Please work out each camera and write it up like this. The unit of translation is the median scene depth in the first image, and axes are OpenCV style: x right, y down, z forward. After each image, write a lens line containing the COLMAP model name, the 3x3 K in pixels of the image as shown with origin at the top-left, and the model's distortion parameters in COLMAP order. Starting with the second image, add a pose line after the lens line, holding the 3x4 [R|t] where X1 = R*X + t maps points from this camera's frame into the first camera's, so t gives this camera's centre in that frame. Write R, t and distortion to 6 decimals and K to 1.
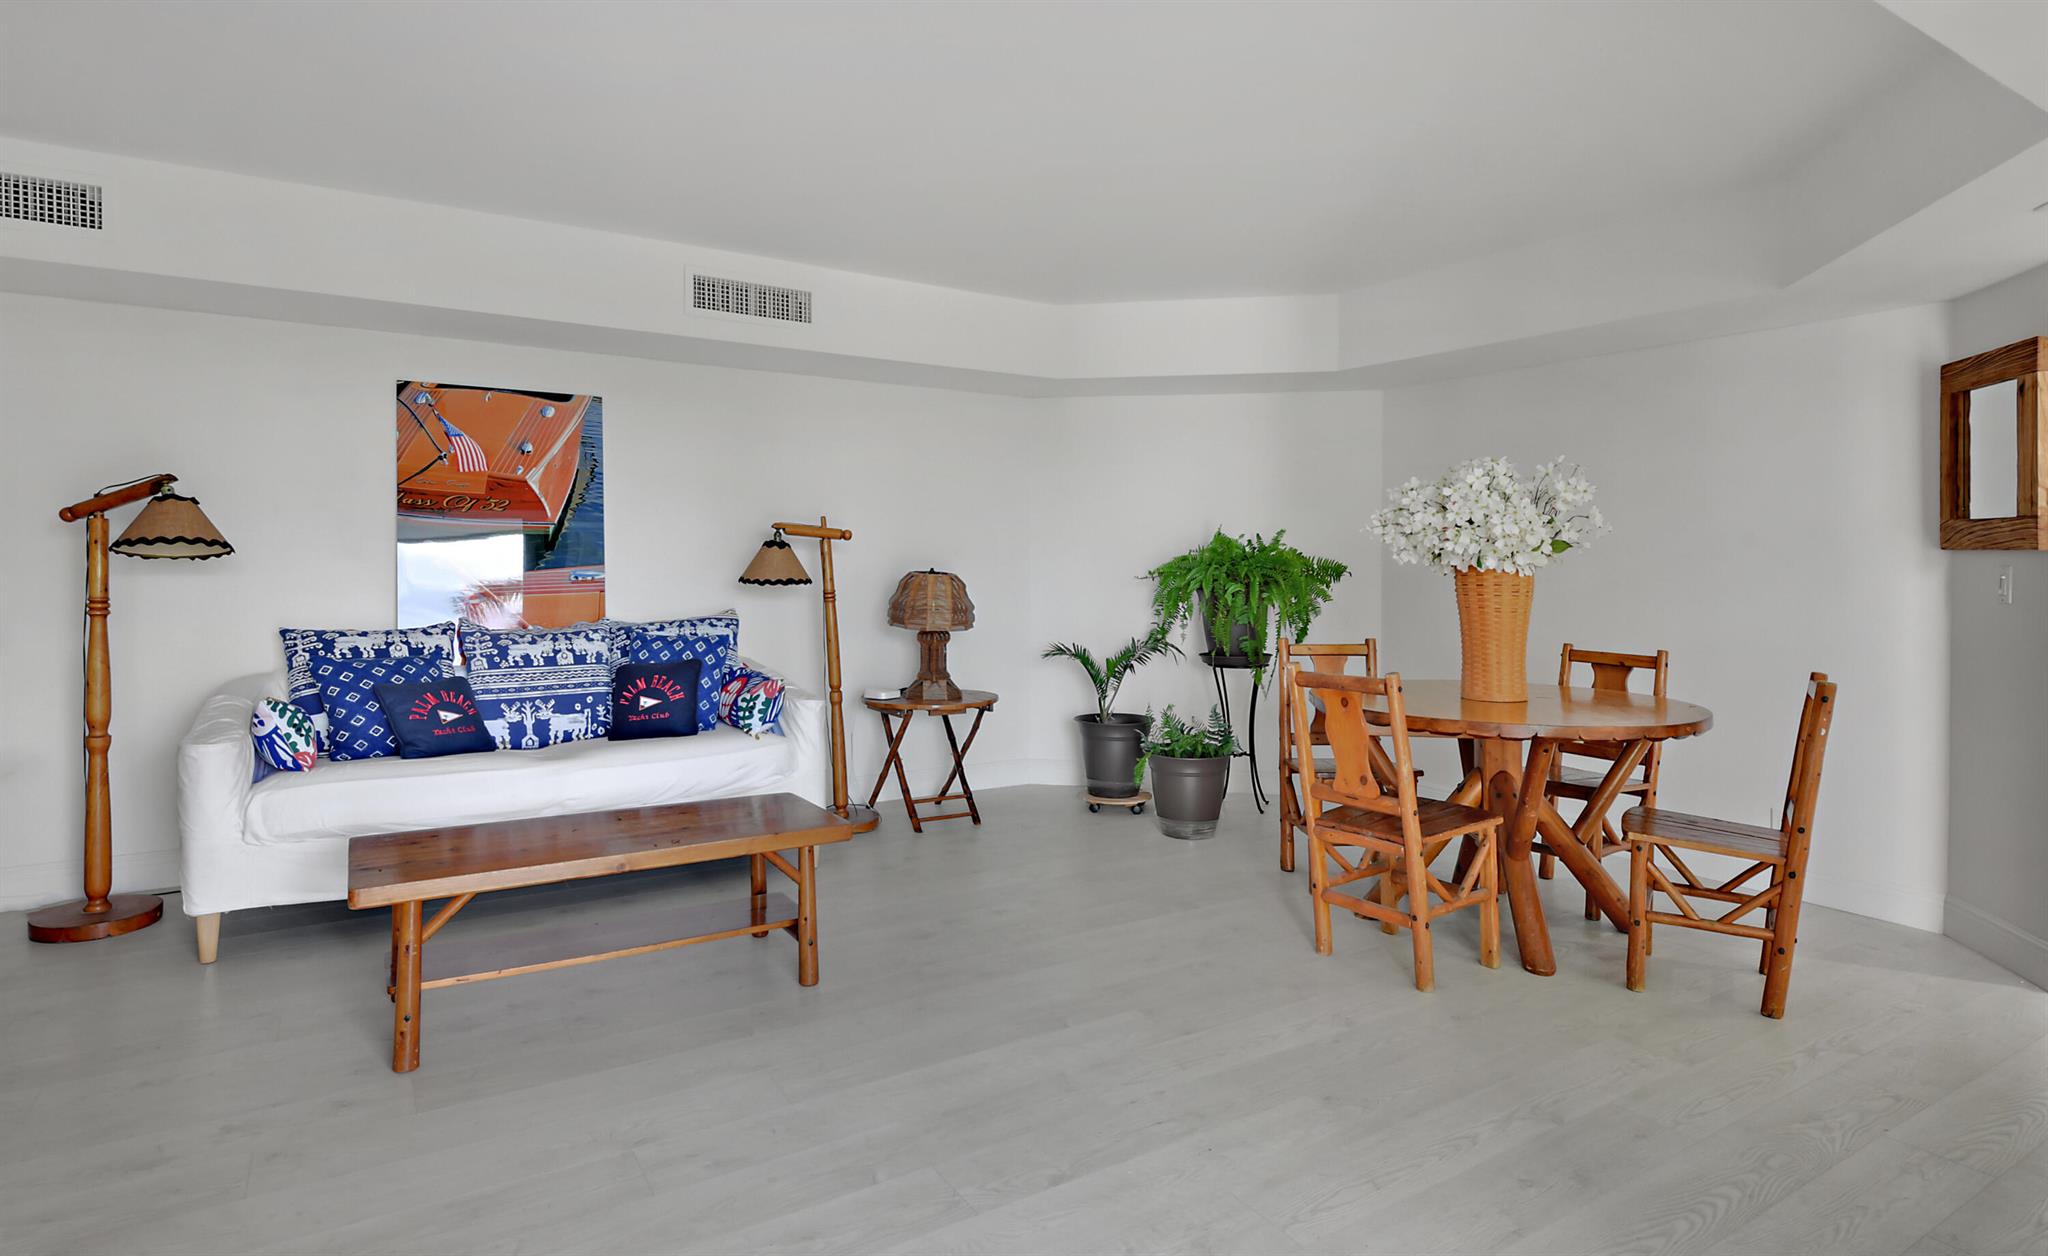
lens RADIAL K [[1105.2, 0, 1023.6], [0, 1105.2, 548.0], [0, 0, 1]] dist [0.006567, 0.000898]
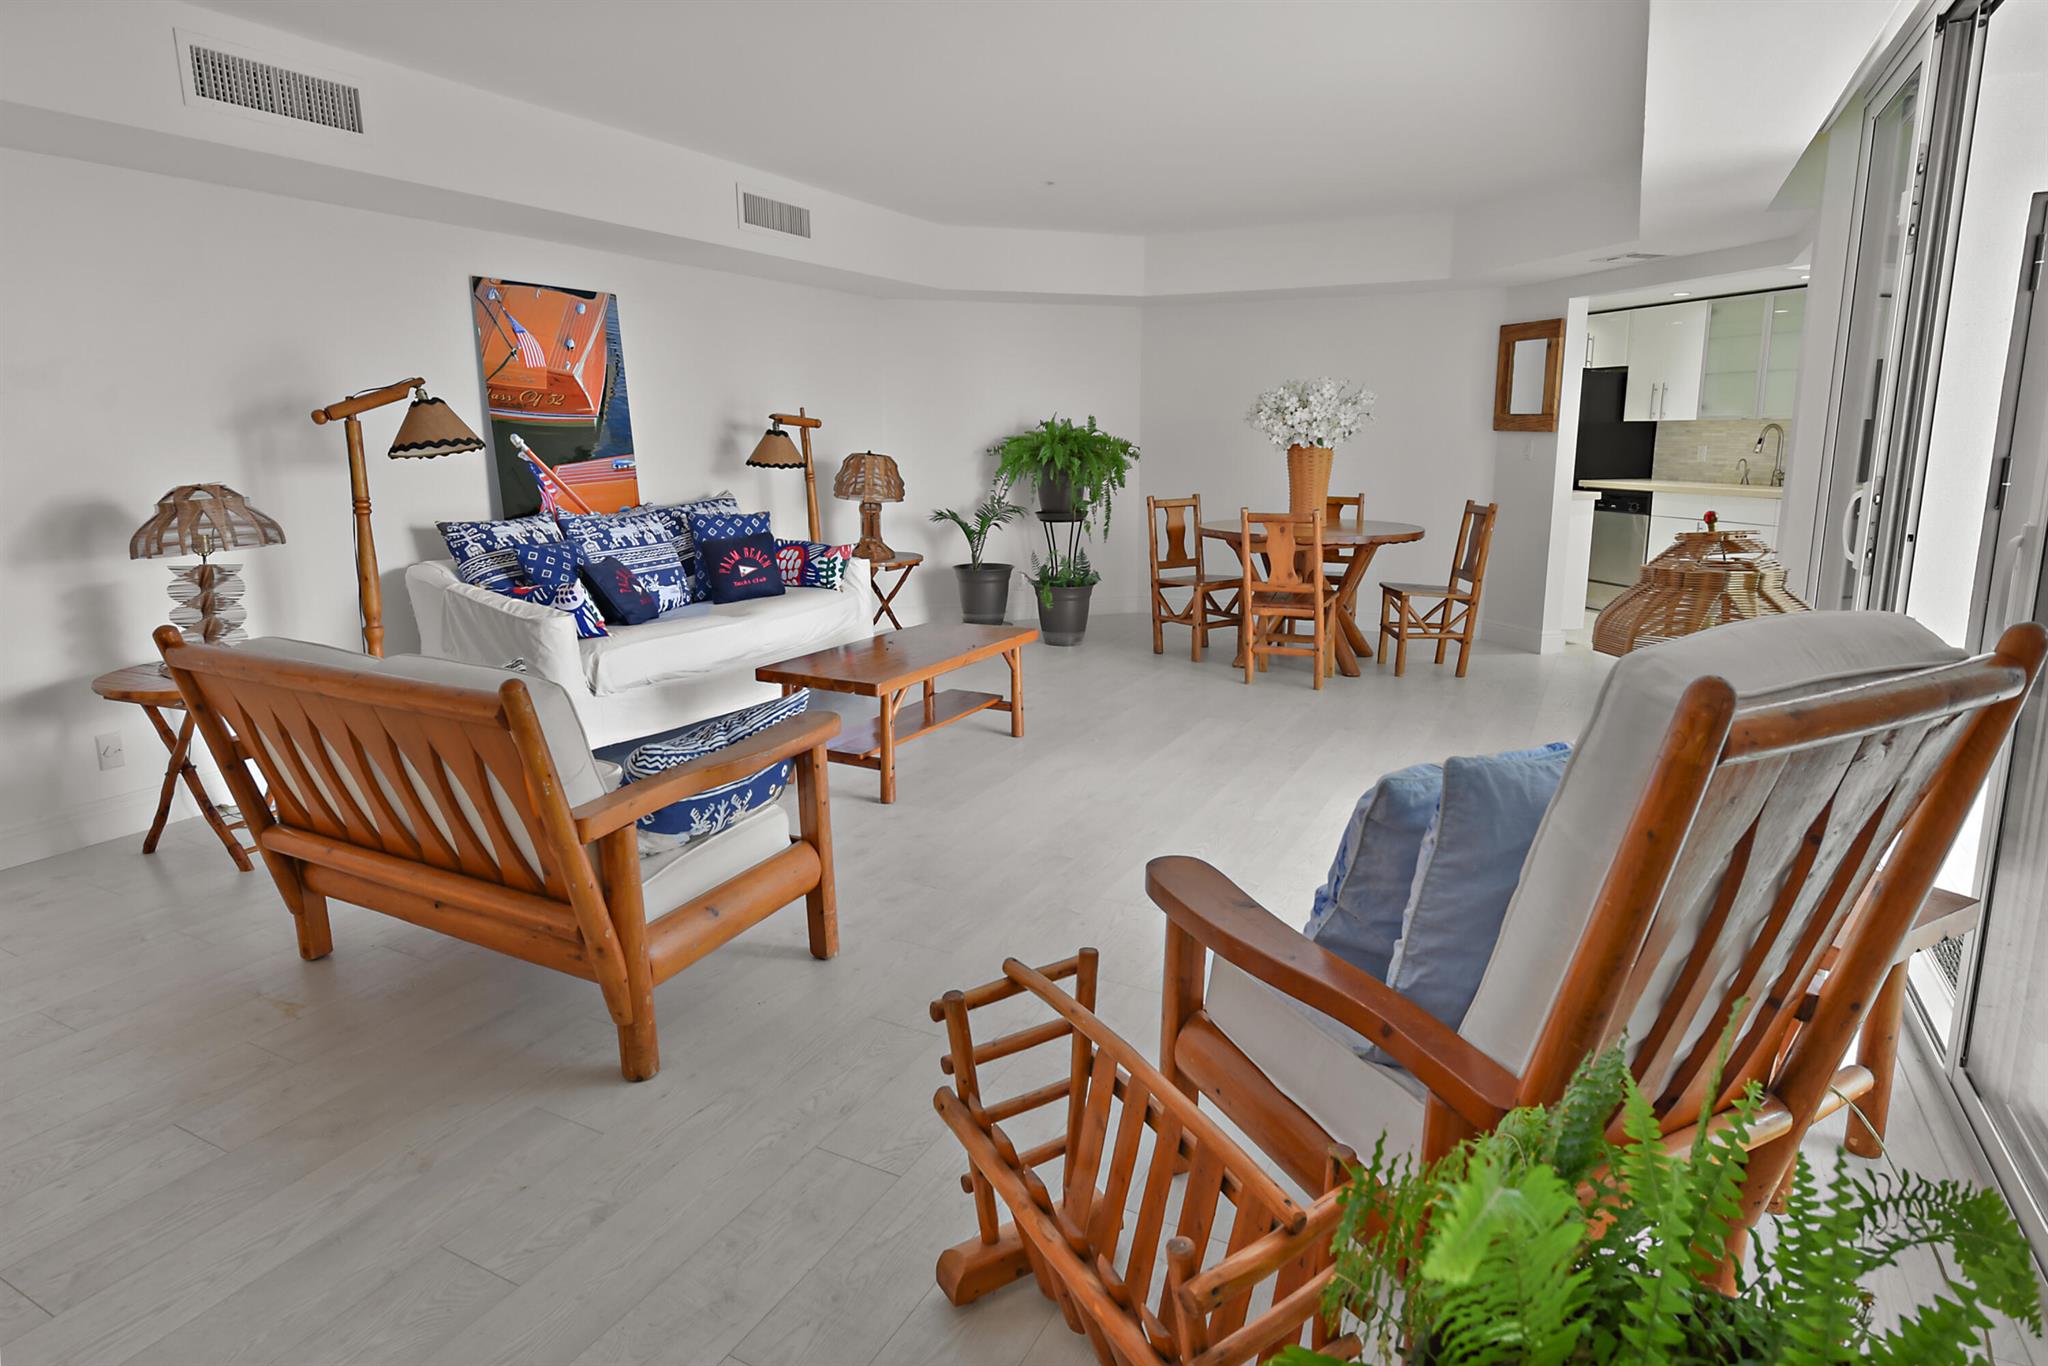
lens RADIAL K [[1123.6, 0, 1079.8], [0, 1123.6, 637.7], [0, 0, 1]] dist [-0.001085, -0.001559]
pose [[0.854803, -0.103838, 0.508457, -0.631194], [0.003050, 0.980766, 0.195166, -0.023754], [-0.518943, -0.165278, 0.838678, -0.211105]]
